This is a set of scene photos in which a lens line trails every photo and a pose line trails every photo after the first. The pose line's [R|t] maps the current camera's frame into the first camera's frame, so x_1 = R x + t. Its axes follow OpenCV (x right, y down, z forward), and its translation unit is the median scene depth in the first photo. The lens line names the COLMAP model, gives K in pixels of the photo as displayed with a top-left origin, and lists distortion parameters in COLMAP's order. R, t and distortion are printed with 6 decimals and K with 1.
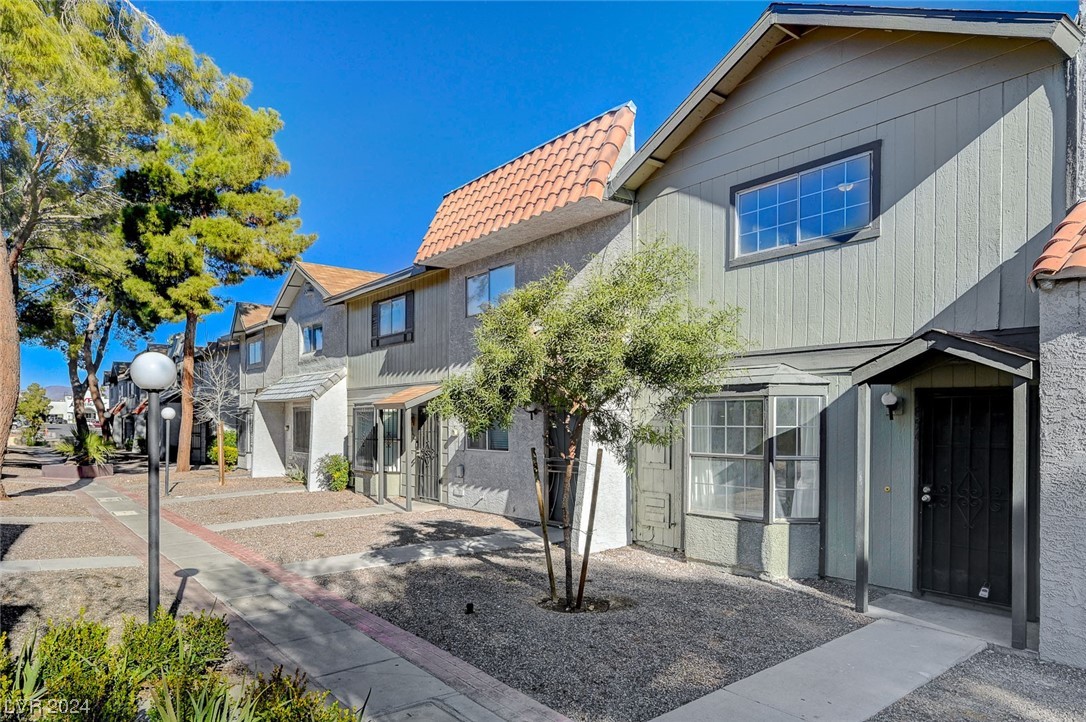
lens RADIAL K [[702.9, 0, 541.5], [0, 702.9, 457.7], [0, 0, 1]] dist [-0.006847, 0.000541]
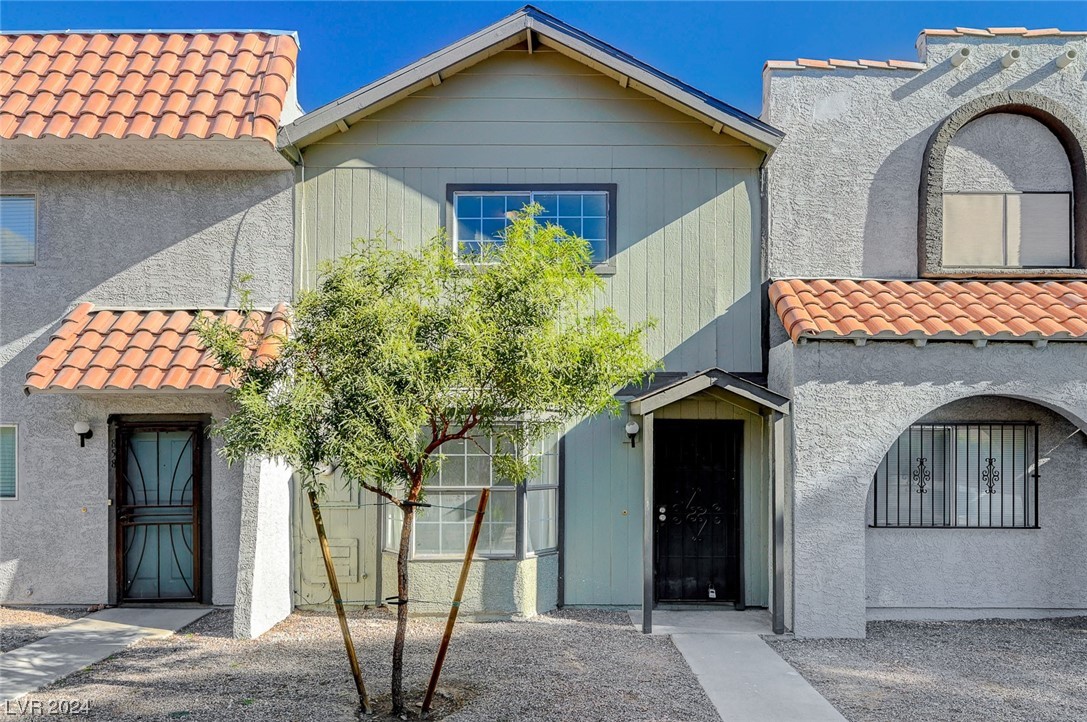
lens RADIAL K [[703.6, 0, 542.0], [0, 703.6, 457.8], [0, 0, 1]] dist [-0.006847, 0.000541]
pose [[0.609986, -0.017723, 0.792214, -0.401335], [0.042189, 0.999058, -0.010134, -0.030162], [-0.791288, 0.039604, 0.610159, 0.418561]]
